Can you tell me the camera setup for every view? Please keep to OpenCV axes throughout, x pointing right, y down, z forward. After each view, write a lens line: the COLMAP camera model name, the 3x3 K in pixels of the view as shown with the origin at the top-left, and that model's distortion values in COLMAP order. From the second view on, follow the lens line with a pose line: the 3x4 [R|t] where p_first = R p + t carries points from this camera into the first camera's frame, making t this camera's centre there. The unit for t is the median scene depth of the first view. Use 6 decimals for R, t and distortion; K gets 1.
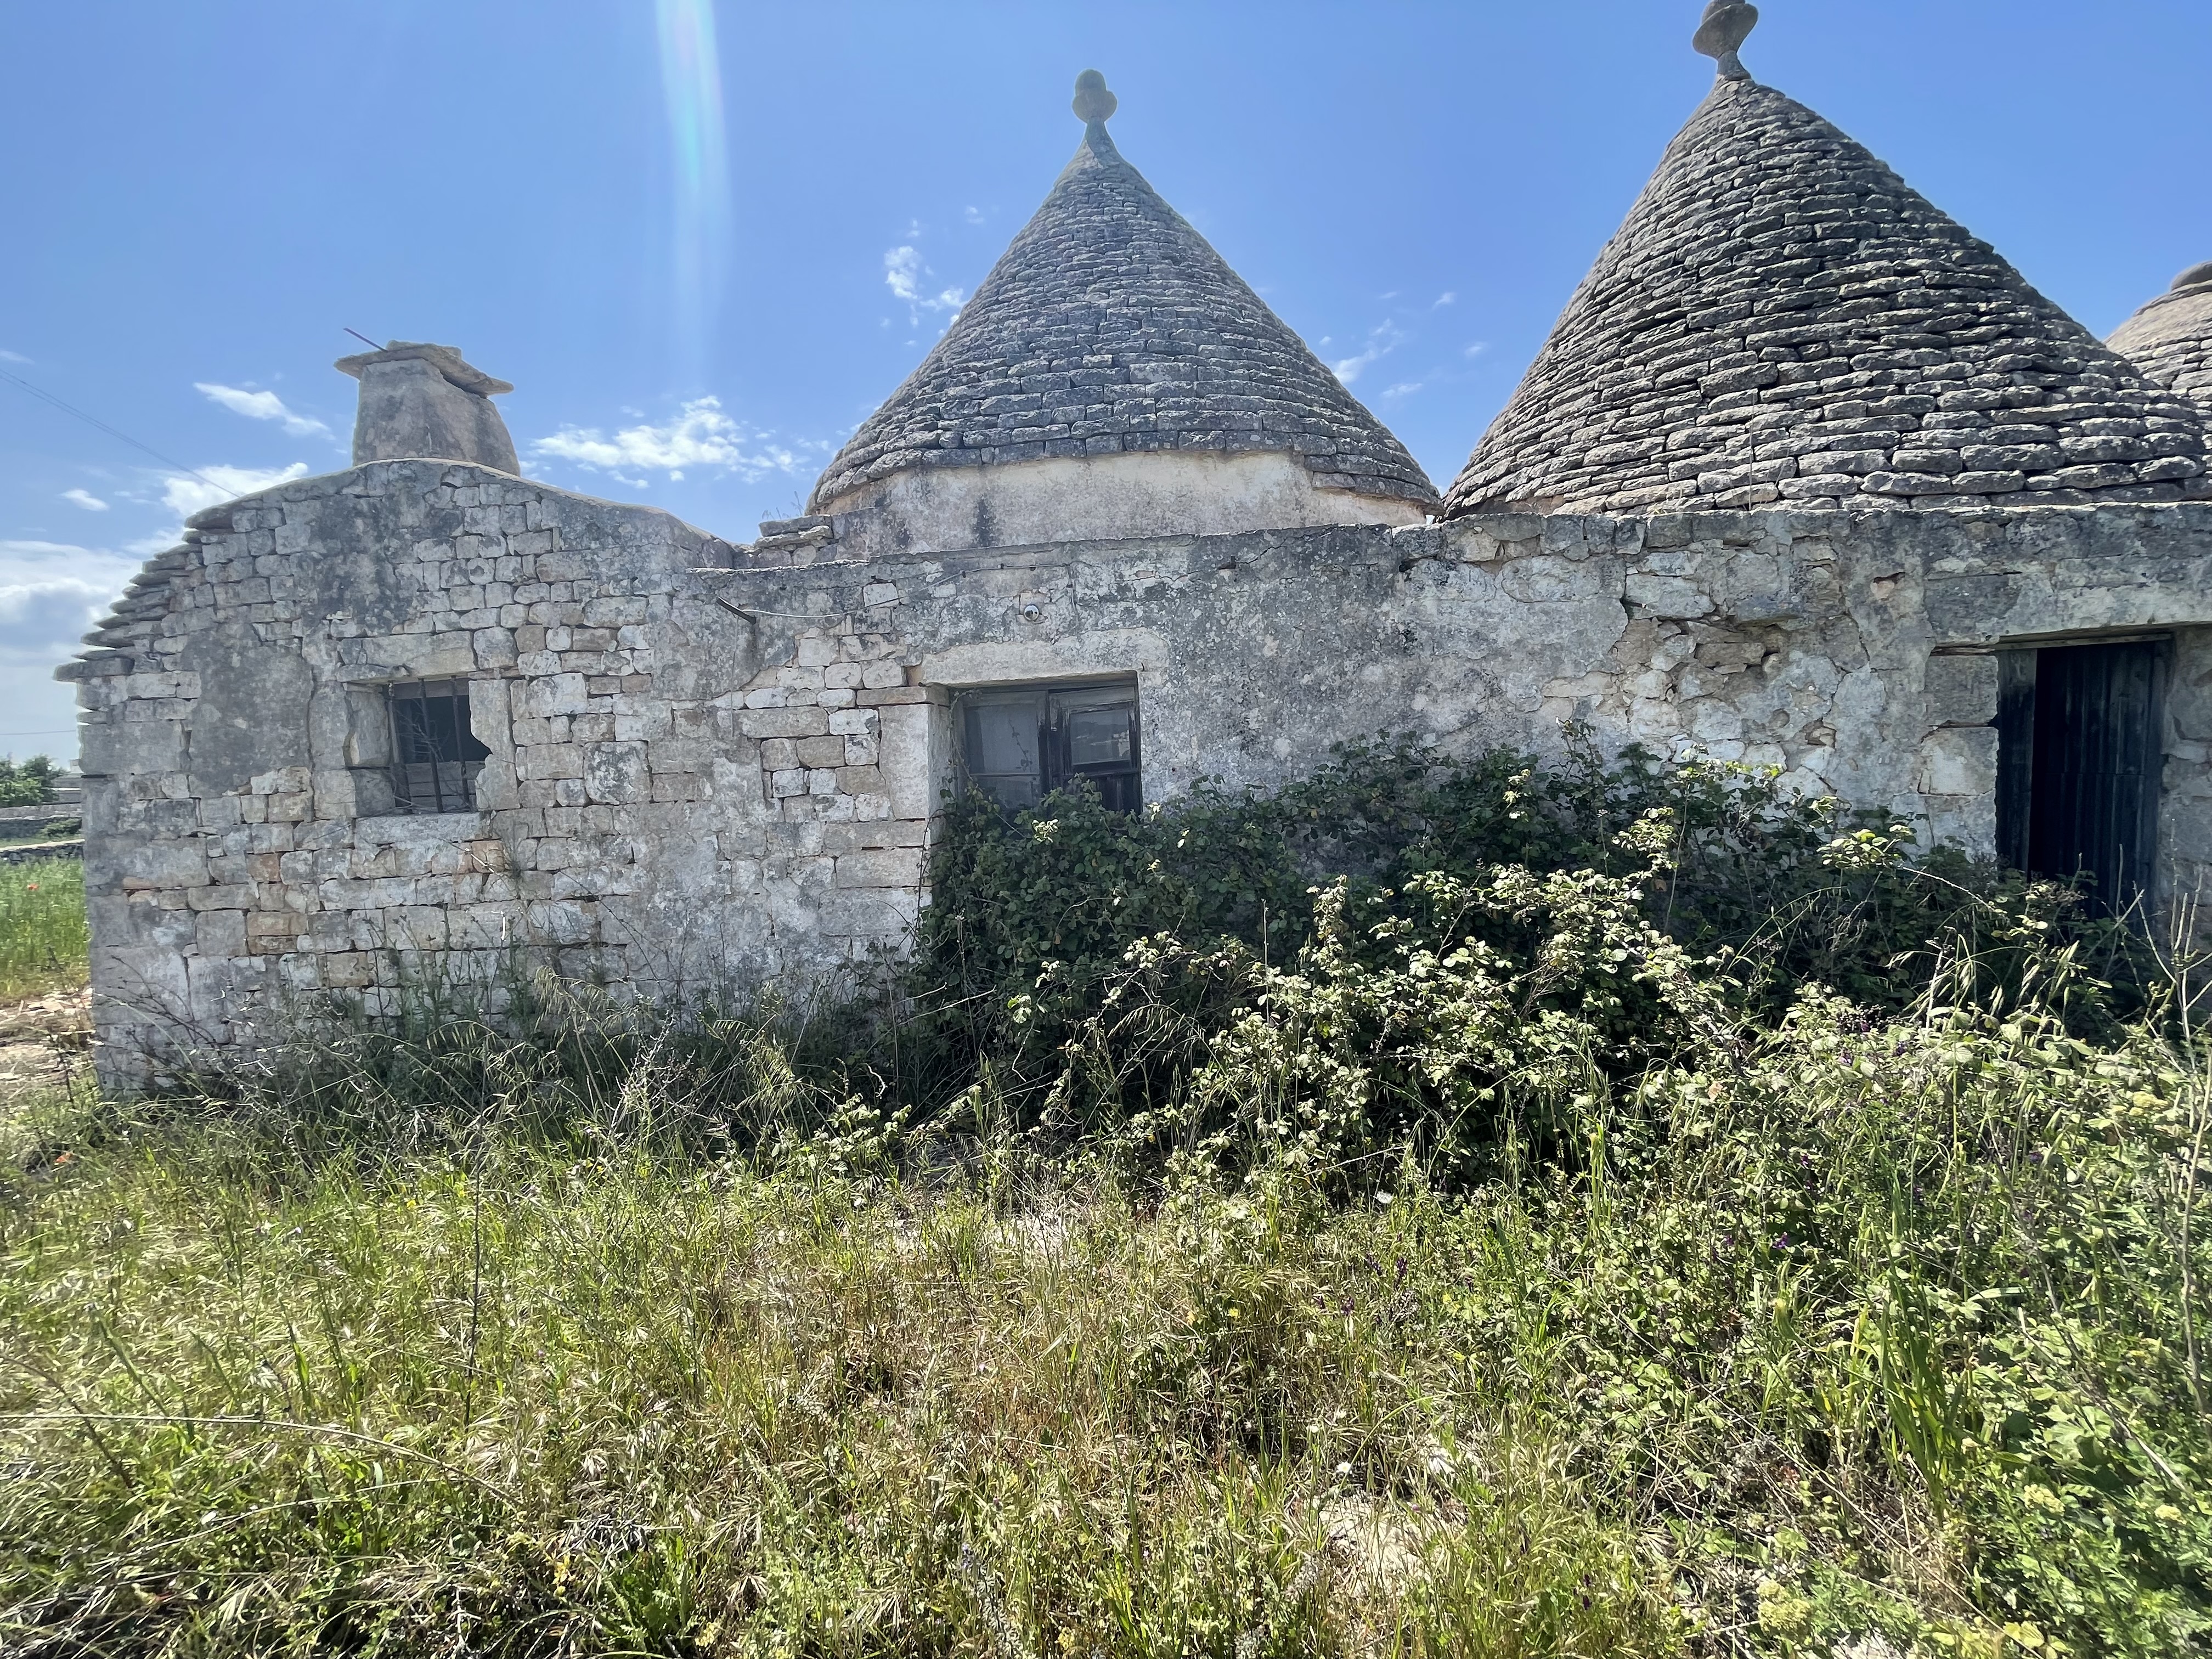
lens RADIAL K [[888.6, 0, 1106.0], [0, 888.6, 826.2], [0, 0, 1]] dist [-0.001011, -0.000162]
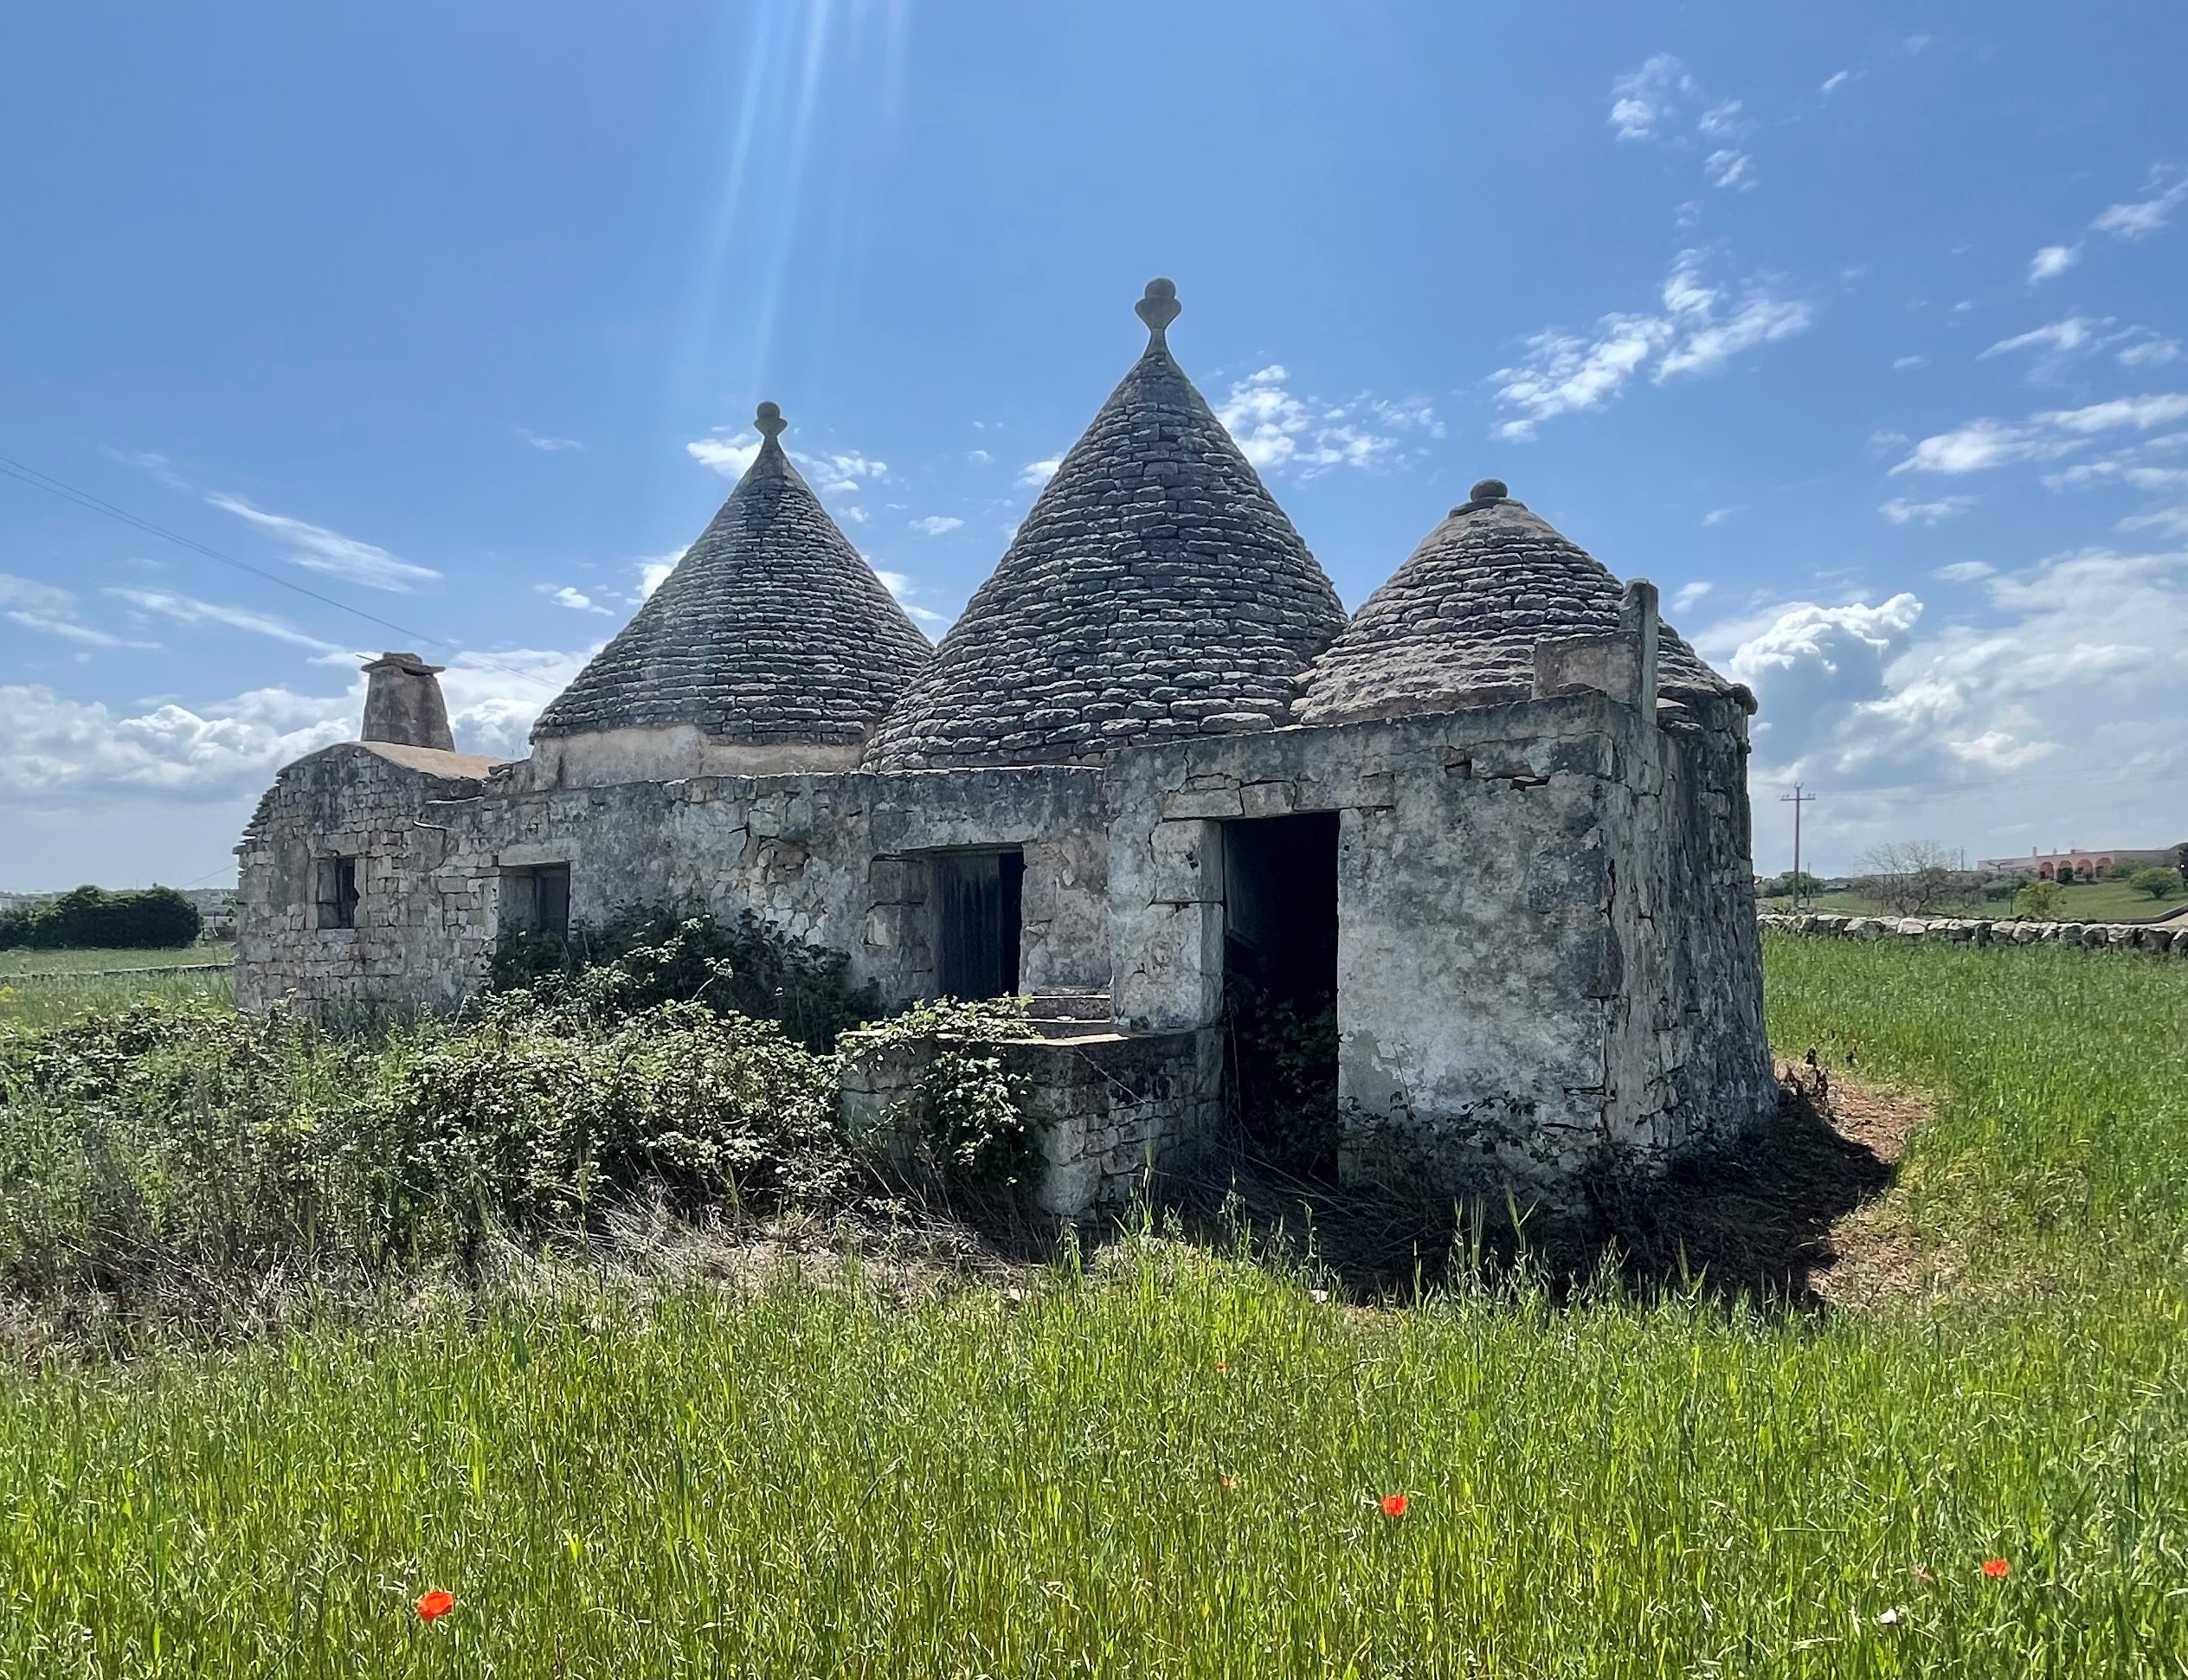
lens RADIAL K [[1405.9, 0, 948.8], [0, 1405.9, 990.7], [0, 0, 1]] dist [0.005886, -0.003291]
pose [[0.858911, 0.058992, -0.508716, 2.067078], [-0.068984, 0.997617, -0.000785, 0.034593], [0.507457, 0.035768, 0.860934, -1.007574]]
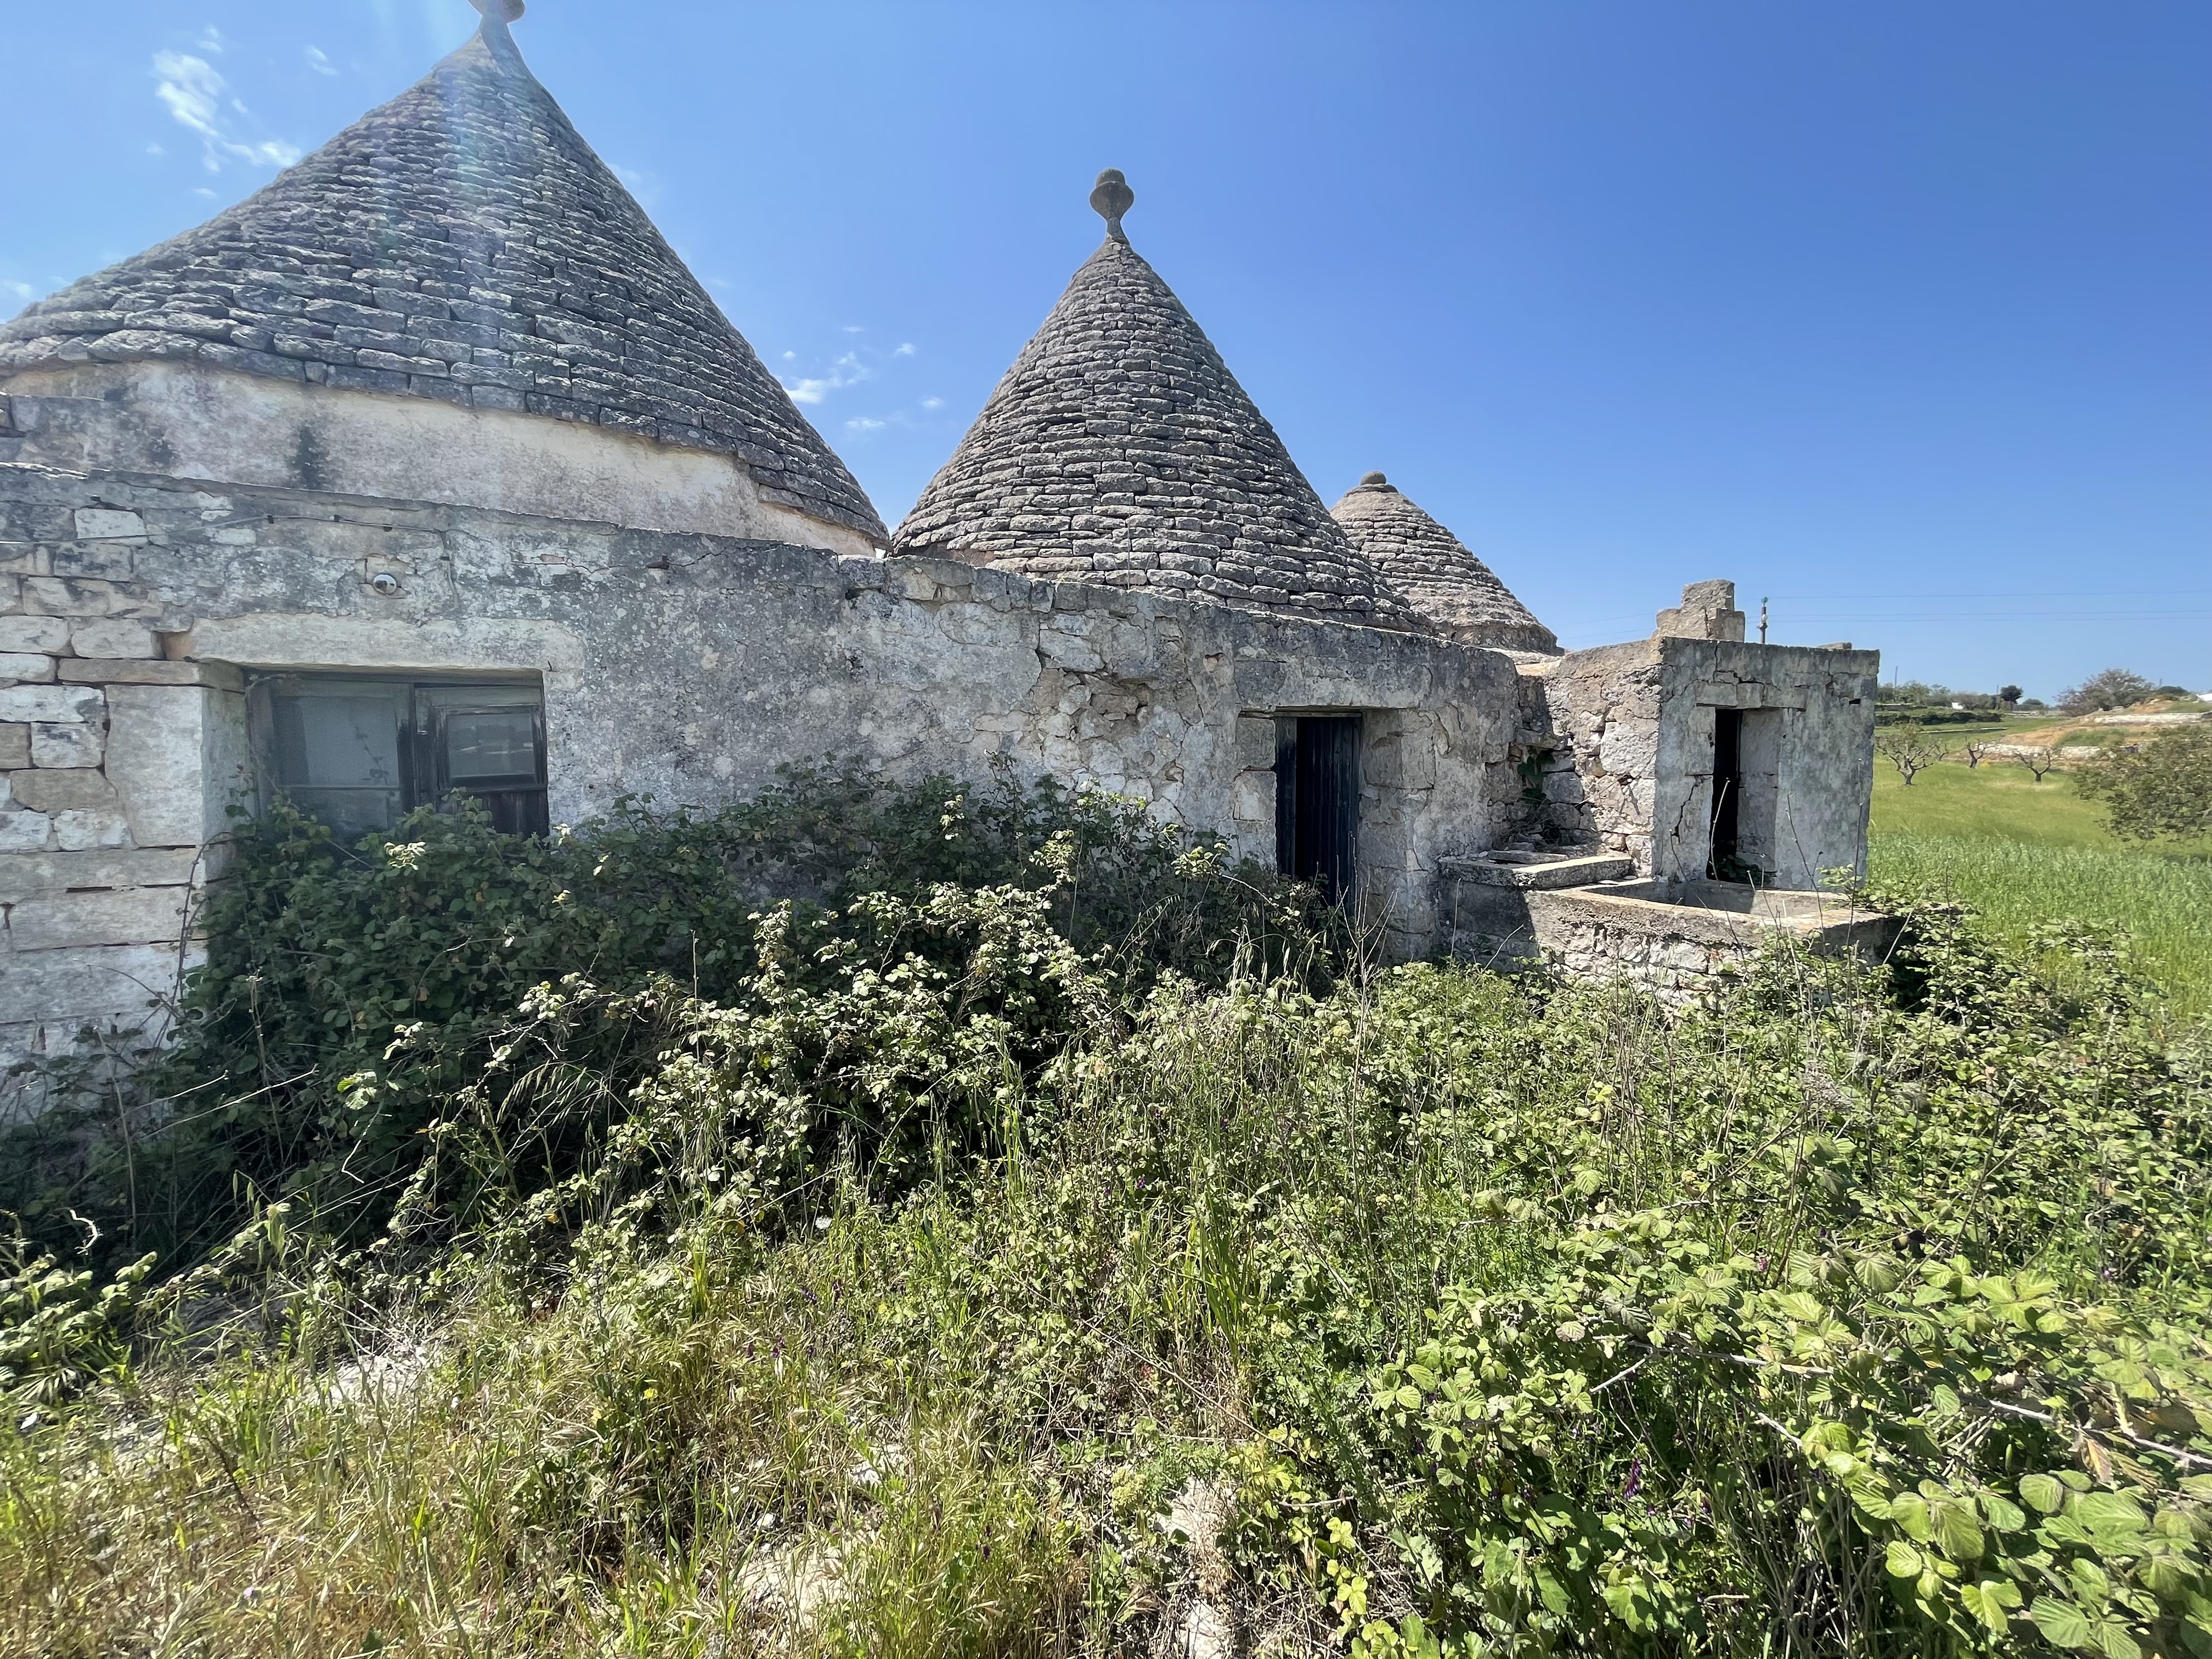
lens RADIAL K [[888.6, 0, 1102.0], [0, 888.6, 826.6], [0, 0, 1]] dist [-0.001011, -0.000162]
pose [[0.837047, 0.002127, 0.547127, 0.018246], [0.011109, 0.999720, -0.020882, -0.000495], [-0.547018, 0.023557, 0.836789, -0.006624]]
